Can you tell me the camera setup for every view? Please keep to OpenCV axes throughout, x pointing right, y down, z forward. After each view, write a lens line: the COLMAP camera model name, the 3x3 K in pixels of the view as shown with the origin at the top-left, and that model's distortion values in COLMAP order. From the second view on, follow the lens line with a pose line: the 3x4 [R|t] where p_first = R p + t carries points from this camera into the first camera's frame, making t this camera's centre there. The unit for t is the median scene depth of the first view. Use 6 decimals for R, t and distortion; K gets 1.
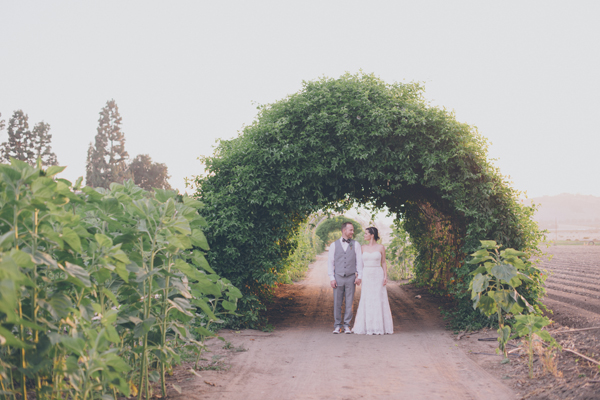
lens RADIAL K [[911.8, 0, 300.0], [0, 911.8, 200.0], [0, 0, 1]] dist [-0.105619, -0.089609]
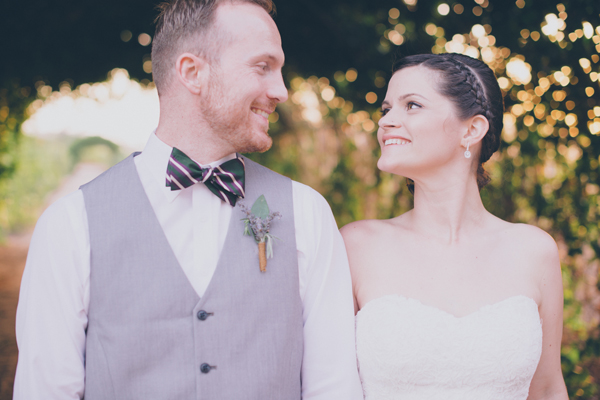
lens RADIAL K [[911.8, 0, 300.0], [0, 911.8, 200.0], [0, 0, 1]] dist [-0.105619, -0.089609]
pose [[0.964841, 0.010396, 0.262630, 0.031455], [-0.032581, 0.996241, 0.080262, 0.037533], [-0.260808, -0.085997, 0.961553, 0.857938]]
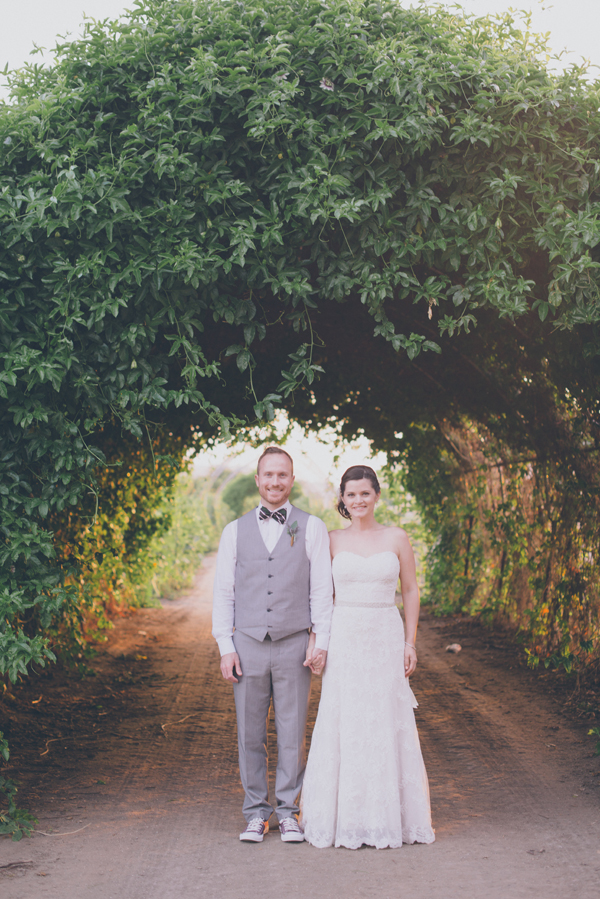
lens RADIAL K [[1366.2, 0, 300.0], [0, 1366.2, 449.5], [0, 0, 1]] dist [-0.105619, -0.089609]
pose [[0.997557, -0.002299, 0.069823, 0.025808], [0.002380, 0.999997, -0.001074, 0.024903], [-0.069821, 0.001238, 0.997559, 0.572984]]
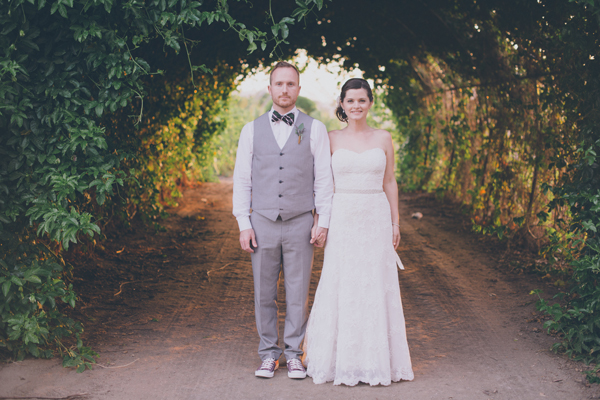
lens RADIAL K [[848.2, 0, 300.0], [0, 848.2, 200.0], [0, 0, 1]] dist [-0.103522, -0.044003]
pose [[0.998606, 0.007990, 0.052169, 0.035833], [-0.015104, 0.990395, 0.137437, 0.031464], [-0.050570, -0.138033, 0.989136, 0.673335]]
